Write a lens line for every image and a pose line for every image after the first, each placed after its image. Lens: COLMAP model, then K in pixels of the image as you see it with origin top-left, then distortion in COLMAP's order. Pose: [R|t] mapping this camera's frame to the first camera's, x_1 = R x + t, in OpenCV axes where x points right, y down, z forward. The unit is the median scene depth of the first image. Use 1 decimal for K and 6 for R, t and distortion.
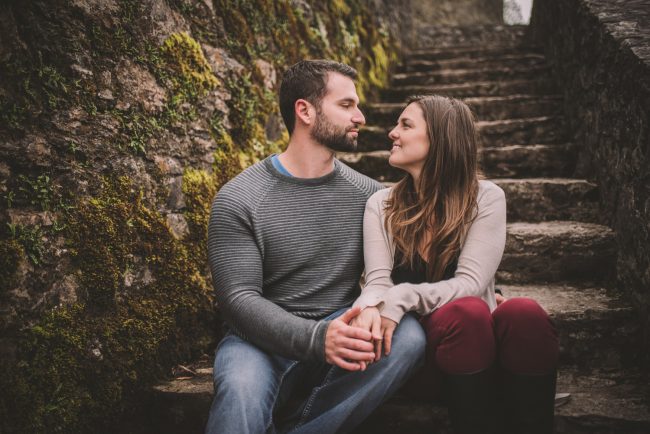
lens RADIAL K [[632.2, 0, 325.0], [0, 632.2, 217.0], [0, 0, 1]] dist [-0.071644, 0.002115]
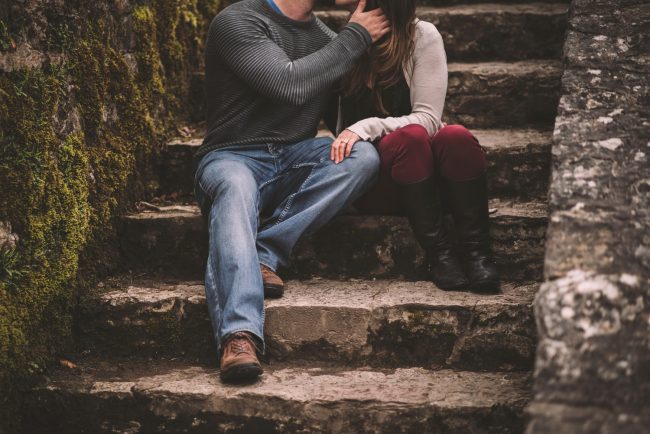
lens RADIAL K [[1650.2, 0, 325.0], [0, 1650.2, 217.0], [0, 0, 1]] dist [0.091047, 0.546537]
pose [[0.995111, -0.011327, 0.098107, -0.163519], [0.001206, 0.994721, 0.102608, -0.013620], [-0.098751, -0.101988, 0.989872, -1.415012]]
